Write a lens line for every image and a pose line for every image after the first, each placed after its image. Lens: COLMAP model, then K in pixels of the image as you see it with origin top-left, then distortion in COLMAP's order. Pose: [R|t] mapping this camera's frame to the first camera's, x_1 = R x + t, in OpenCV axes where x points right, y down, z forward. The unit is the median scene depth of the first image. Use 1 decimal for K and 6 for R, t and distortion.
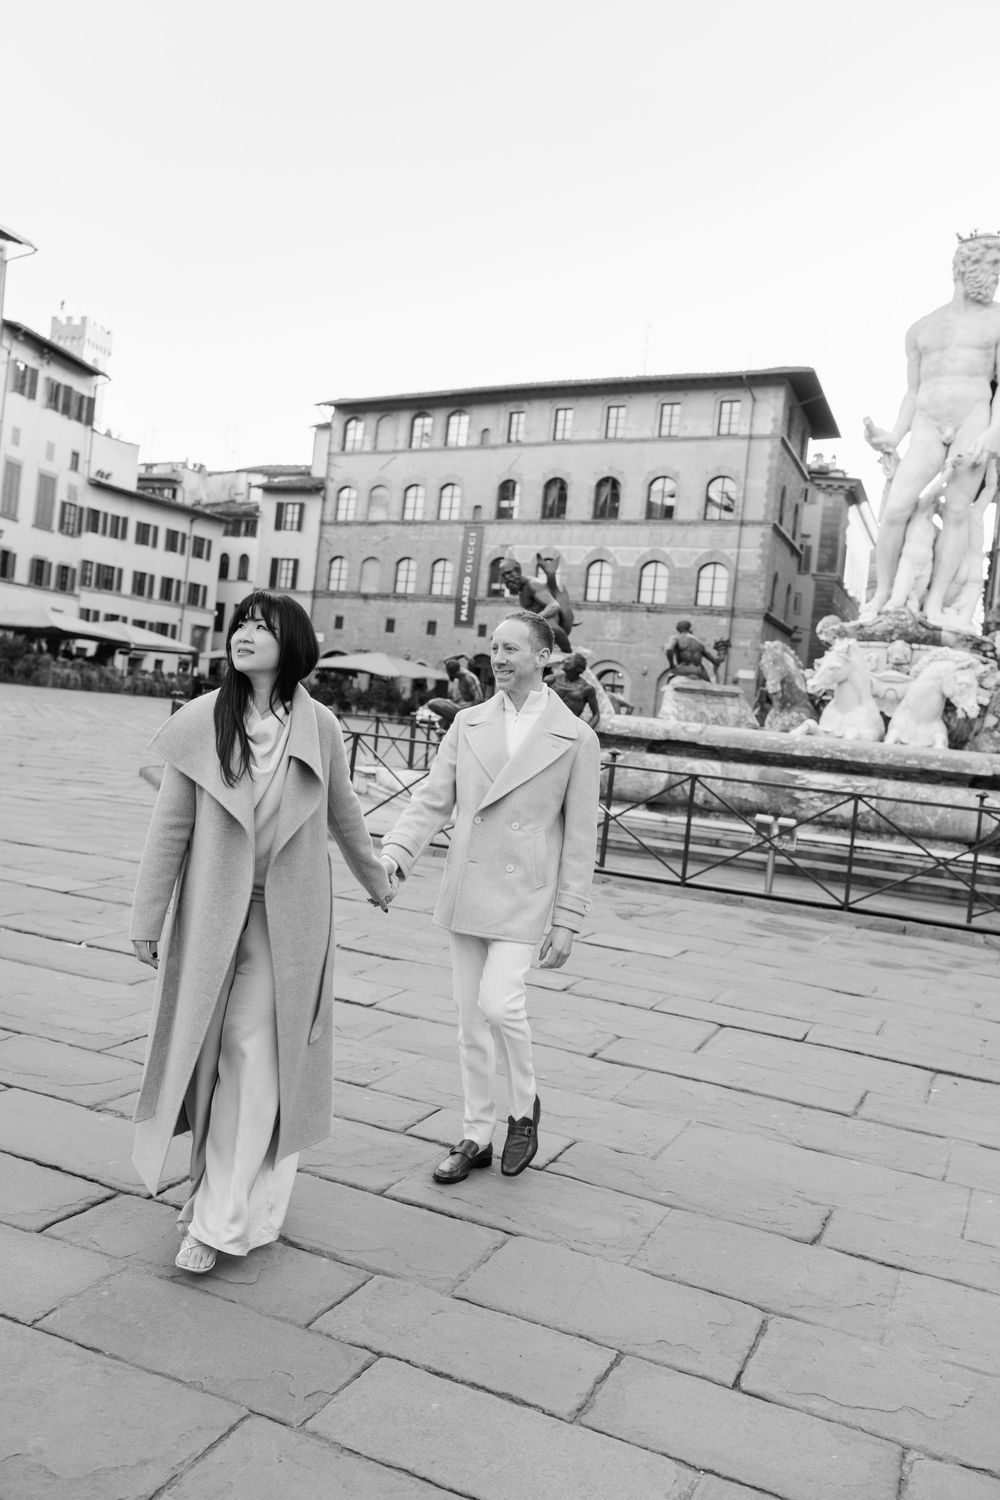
lens RADIAL K [[1133.6, 0, 498.6], [0, 1133.6, 746.8], [0, 0, 1]] dist [-0.003287, -0.003067]
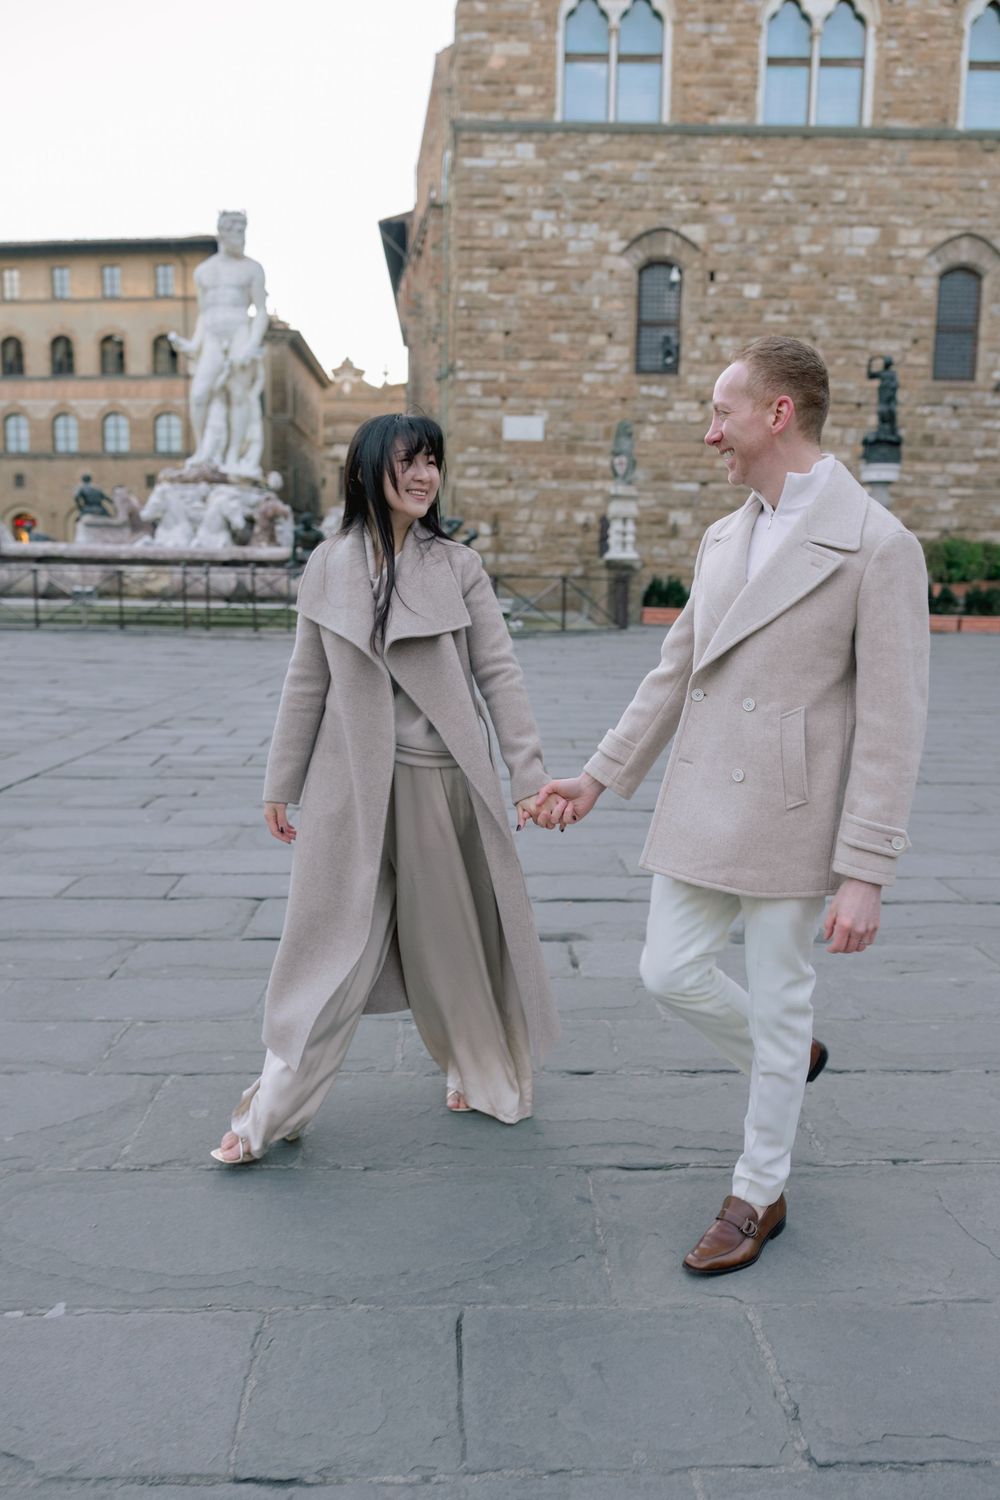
lens RADIAL K [[1133.6, 0, 502.4], [0, 1133.6, 759.2], [0, 0, 1]] dist [-0.003287, -0.003067]
pose [[0.920885, -0.145897, 0.361505, 0.035836], [0.089105, 0.981553, 0.169154, 0.019601], [-0.379515, -0.123559, 0.916898, -0.235142]]
